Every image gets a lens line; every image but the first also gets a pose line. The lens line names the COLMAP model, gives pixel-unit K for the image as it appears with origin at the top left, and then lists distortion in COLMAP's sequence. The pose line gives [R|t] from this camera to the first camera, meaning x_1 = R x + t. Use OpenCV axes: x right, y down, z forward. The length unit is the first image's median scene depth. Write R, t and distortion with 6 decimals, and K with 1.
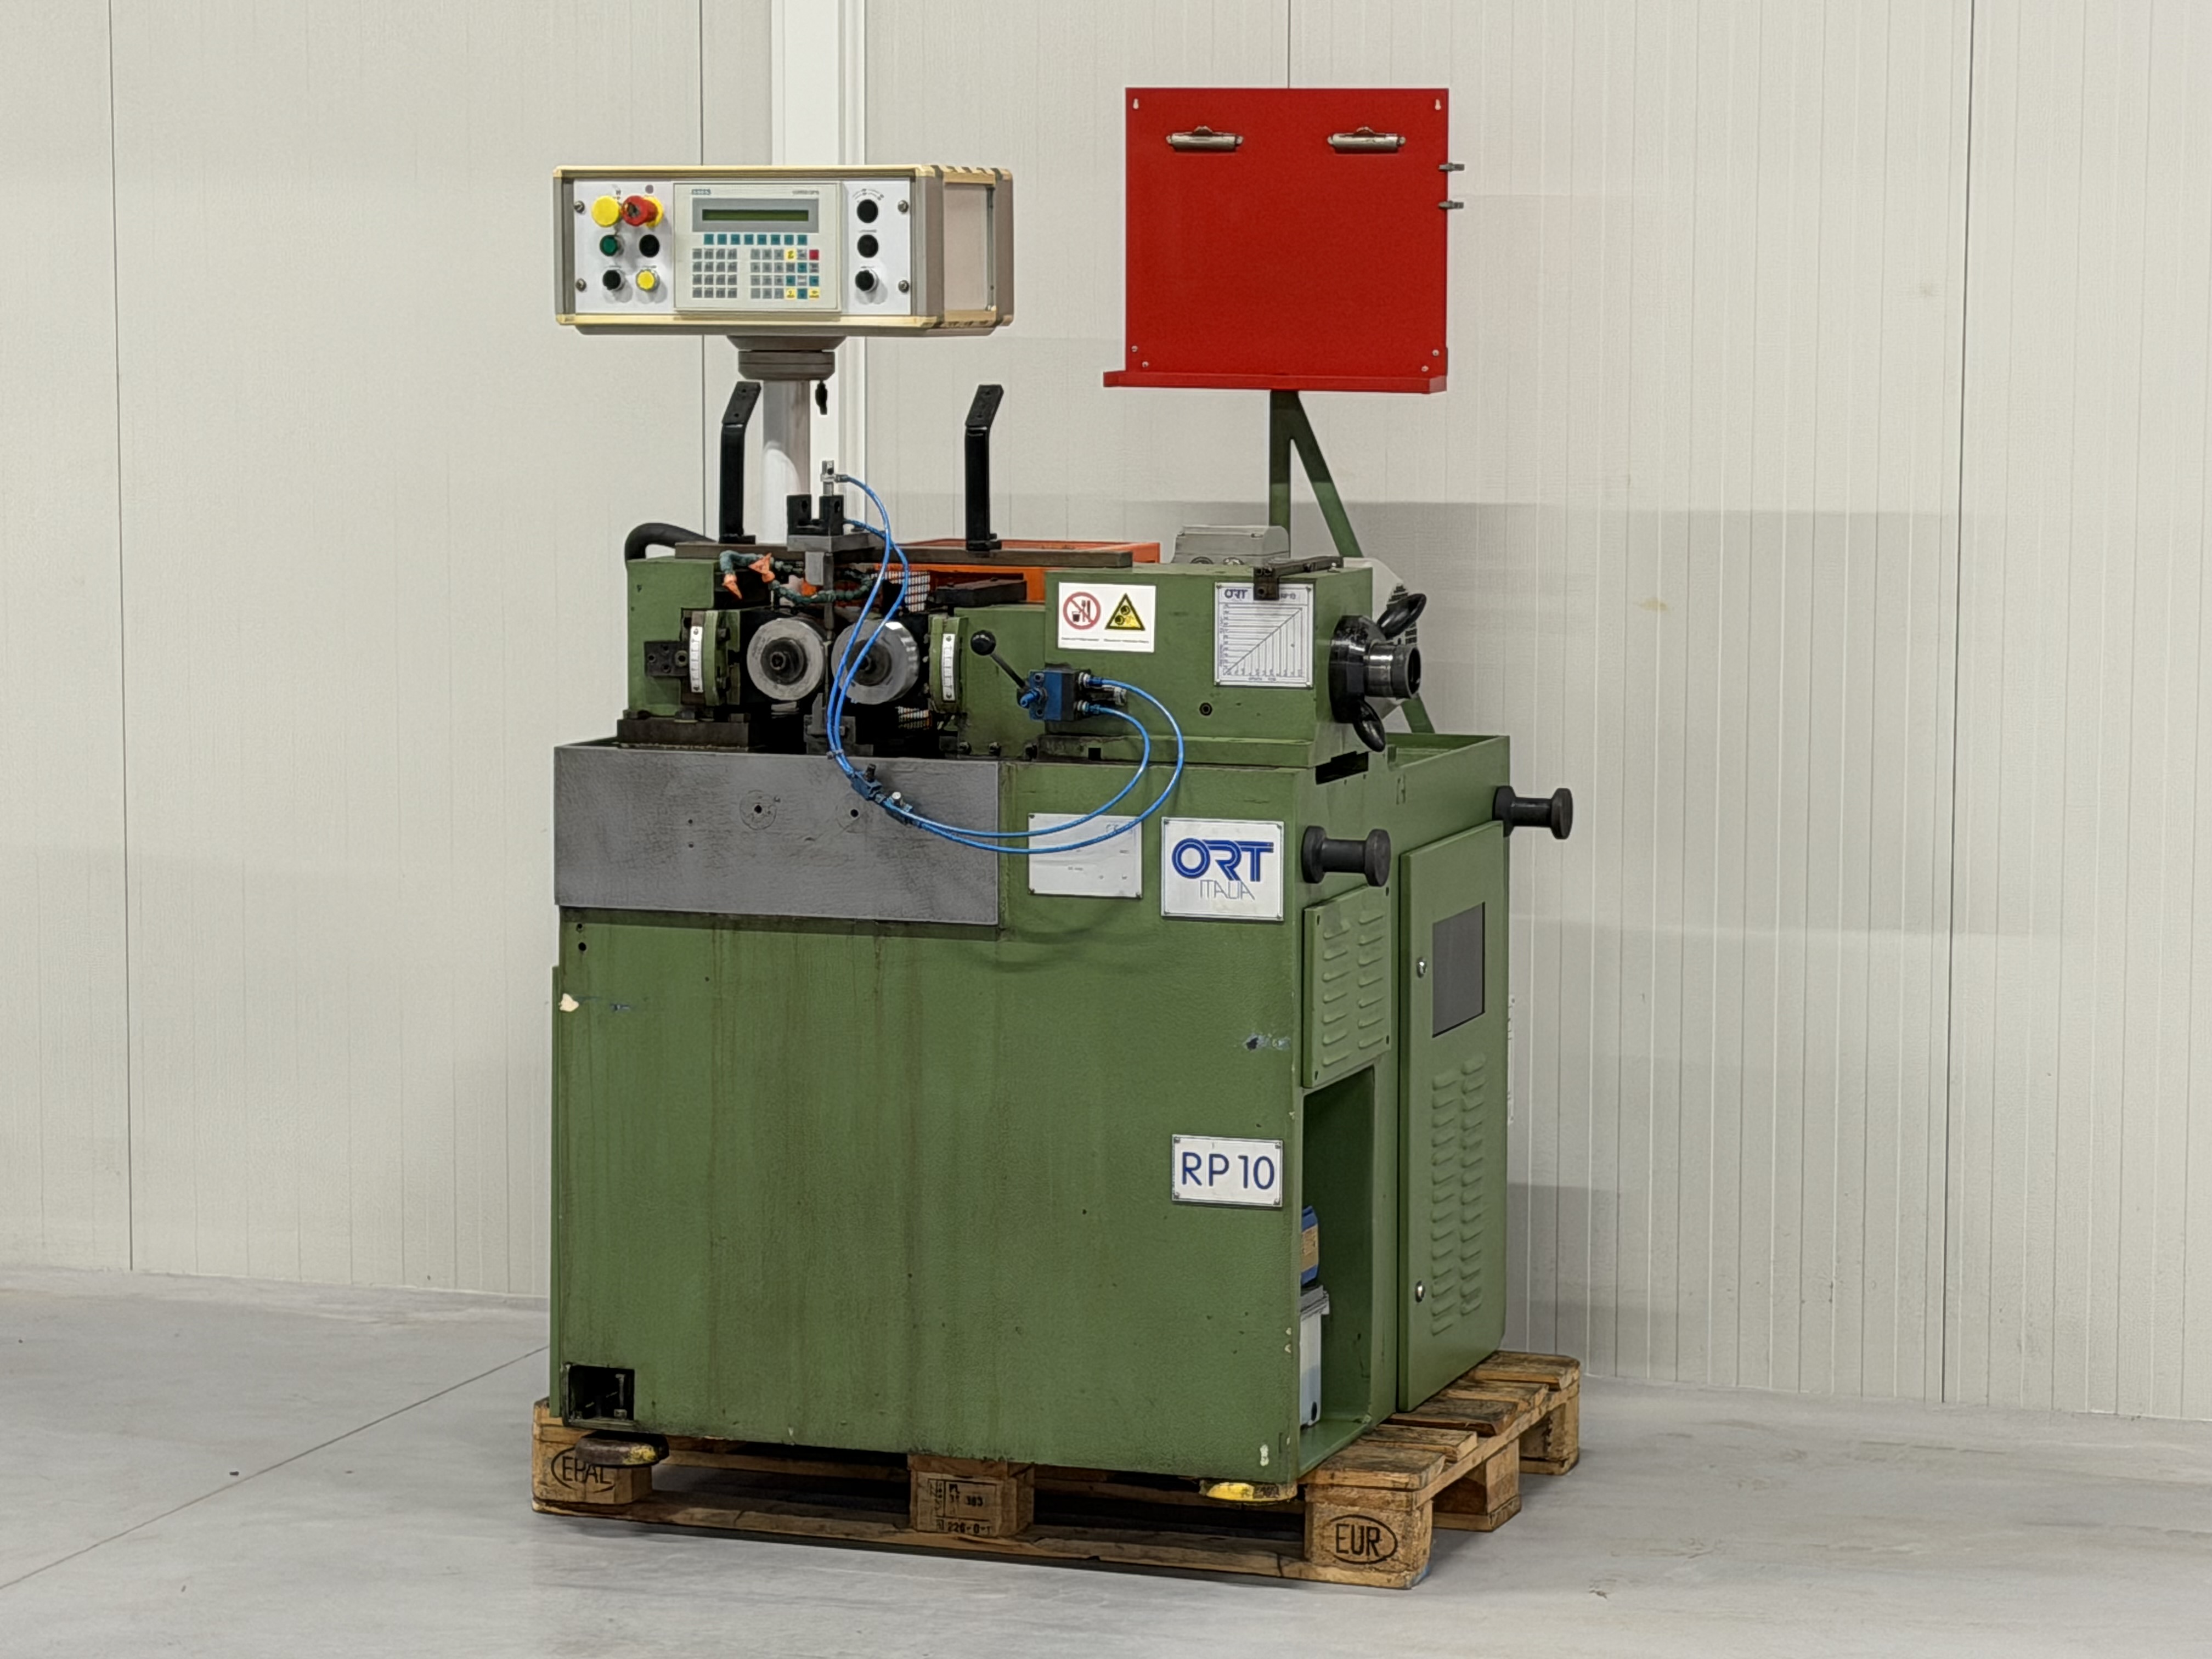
lens RADIAL K [[5560.1, 0, 1098.3], [0, 5560.1, 827.6], [0, 0, 1]] dist [0.114675, 0.000000]
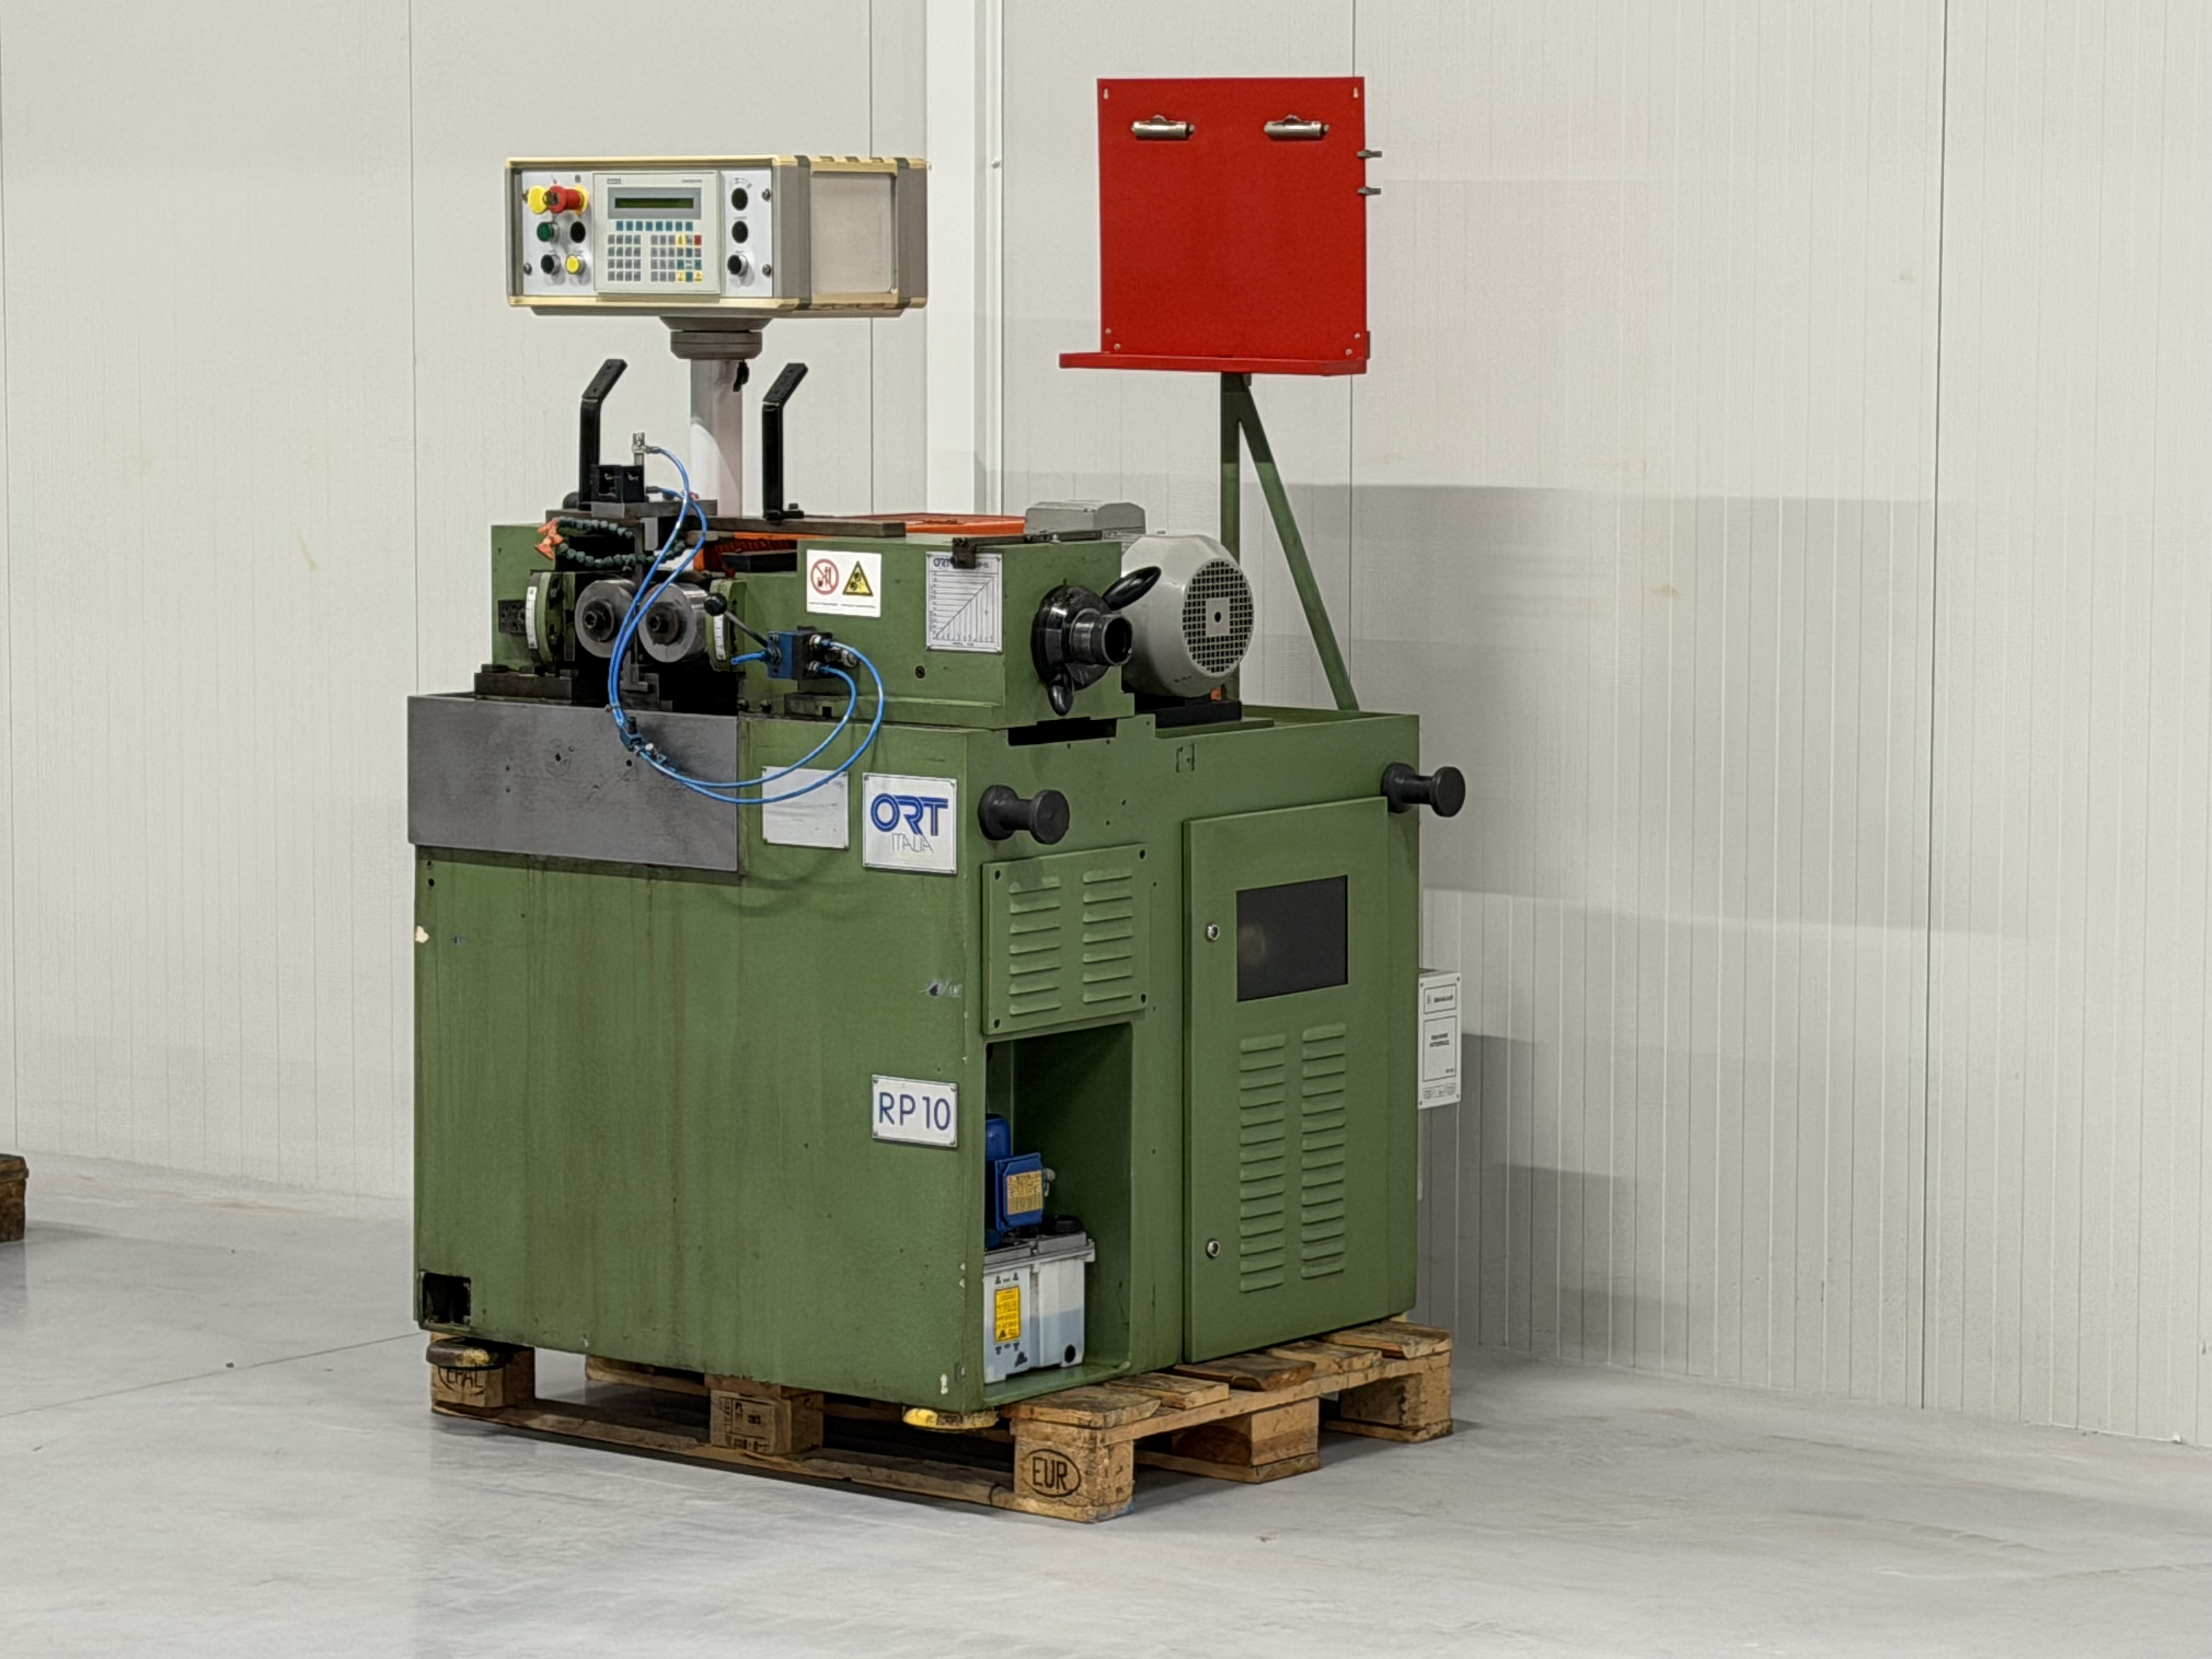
lens RADIAL K [[6168.8, 0, 1109.9], [0, 6168.8, 832.6], [0, 0, 1]] dist [0.120561, 0.000000]
pose [[0.945922, 0.029870, -0.323017, 0.405810], [-0.032369, 0.999473, -0.002368, 0.010025], [0.322776, 0.012695, 0.946390, -0.085967]]
